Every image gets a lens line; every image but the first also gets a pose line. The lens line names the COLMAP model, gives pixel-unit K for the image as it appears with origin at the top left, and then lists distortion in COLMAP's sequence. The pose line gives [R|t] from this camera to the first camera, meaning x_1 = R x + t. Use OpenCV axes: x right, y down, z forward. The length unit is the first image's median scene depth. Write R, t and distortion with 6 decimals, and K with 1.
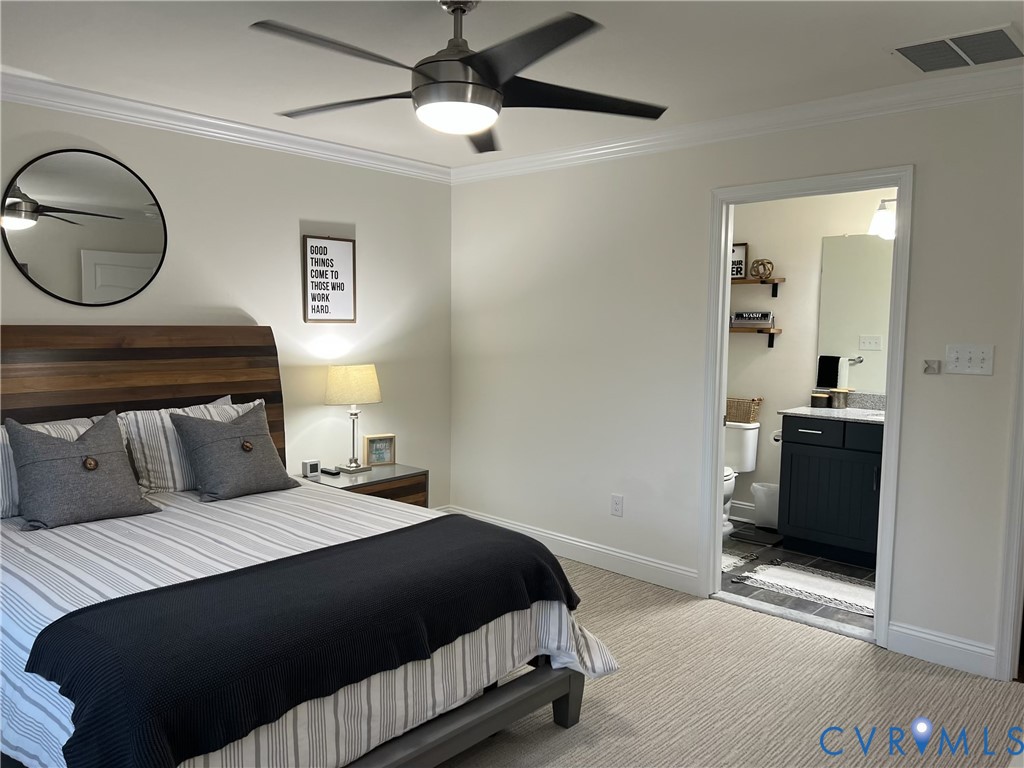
lens RADIAL K [[769.1, 0, 510.4], [0, 769.1, 389.2], [0, 0, 1]] dist [0.048867, -0.034593]
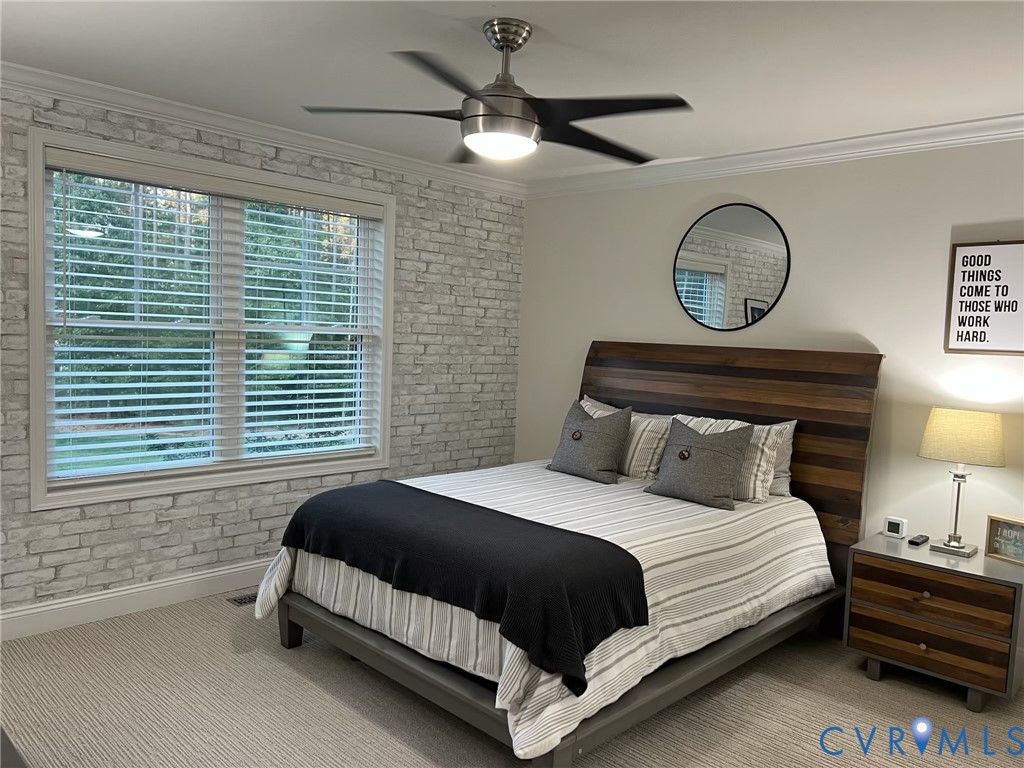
lens RADIAL K [[769.1, 0, 510.3], [0, 769.1, 382.3], [0, 0, 1]] dist [0.048867, -0.034593]
pose [[-0.039315, 0.054572, -0.997736, 0.559488], [-0.130973, 0.989612, 0.059288, -0.044434], [0.990606, 0.133007, -0.031759, 0.581658]]
